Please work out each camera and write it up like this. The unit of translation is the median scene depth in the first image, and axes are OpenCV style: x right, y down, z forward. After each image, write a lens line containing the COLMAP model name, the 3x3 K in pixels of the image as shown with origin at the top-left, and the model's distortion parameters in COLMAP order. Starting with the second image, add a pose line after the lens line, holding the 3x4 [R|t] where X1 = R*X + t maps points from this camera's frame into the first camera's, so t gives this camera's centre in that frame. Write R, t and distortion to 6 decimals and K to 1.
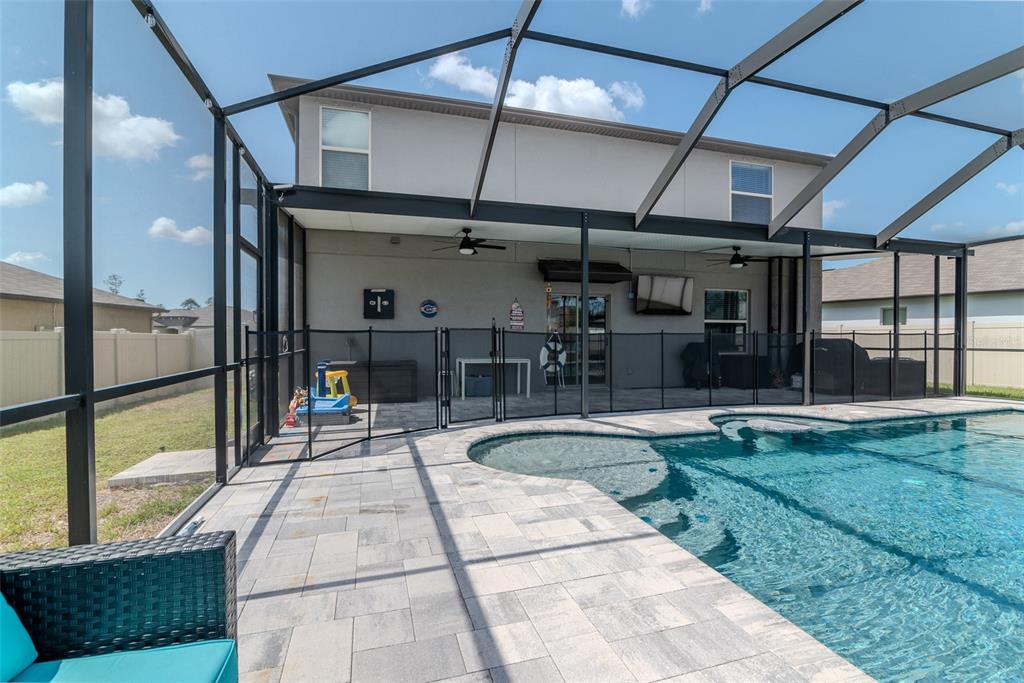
lens RADIAL K [[475.4, 0, 512.0], [0, 475.4, 341.5], [0, 0, 1]] dist [-0.014618, -0.000527]
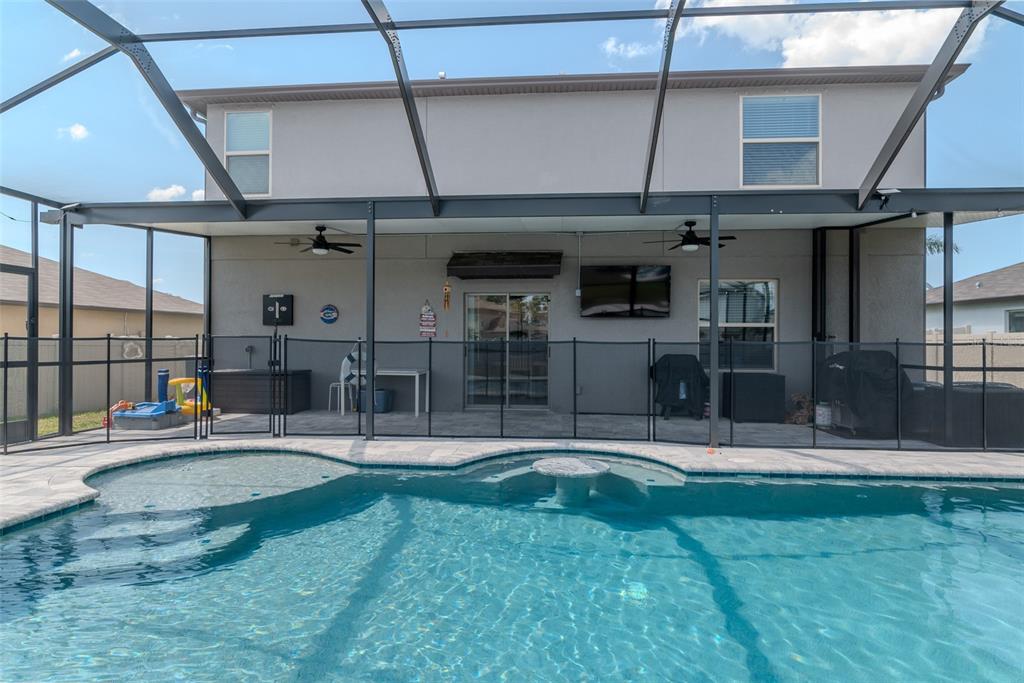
lens RADIAL K [[538.9, 0, 512.0], [0, 538.9, 341.5], [0, 0, 1]] dist [-0.003476, -0.000440]
pose [[0.938398, 0.005083, -0.345519, 0.740099], [-0.010775, 0.999836, -0.014554, -0.004433], [0.345389, 0.017381, 0.938299, 0.177631]]
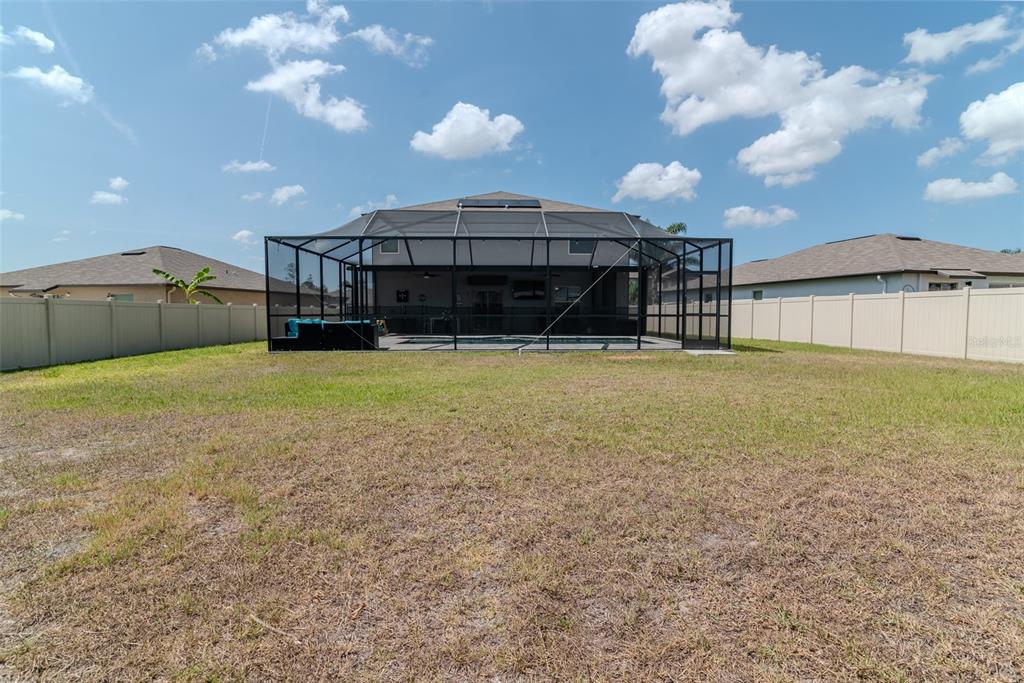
lens RADIAL K [[475.4, 0, 512.0], [0, 475.4, 341.5], [0, 0, 1]] dist [-0.014618, -0.000527]
pose [[0.964842, 0.017973, -0.262215, 1.309915], [-0.004877, 0.998712, 0.050510, 0.045119], [0.262785, -0.047455, 0.963687, -1.803090]]
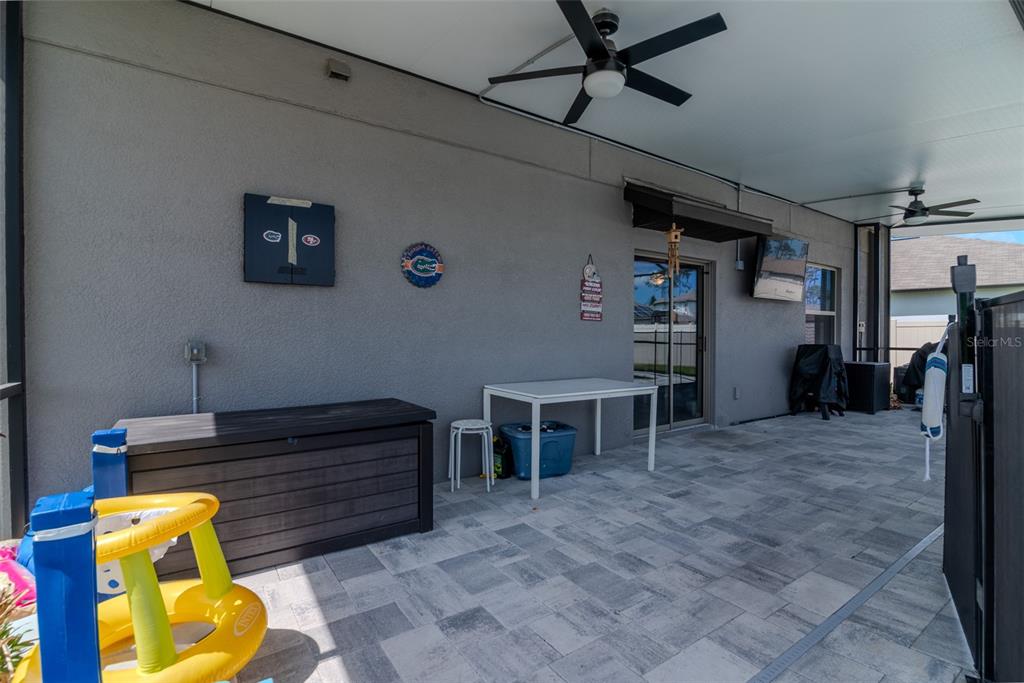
lens RADIAL K [[478.1, 0, 512.0], [0, 478.1, 341.5], [0, 0, 1]] dist [-0.014765, -0.000377]
pose [[0.953389, -0.003598, 0.301722, -0.311665], [0.002246, 0.999986, 0.004826, -0.009654], [-0.301735, -0.003924, 0.953384, 0.831577]]
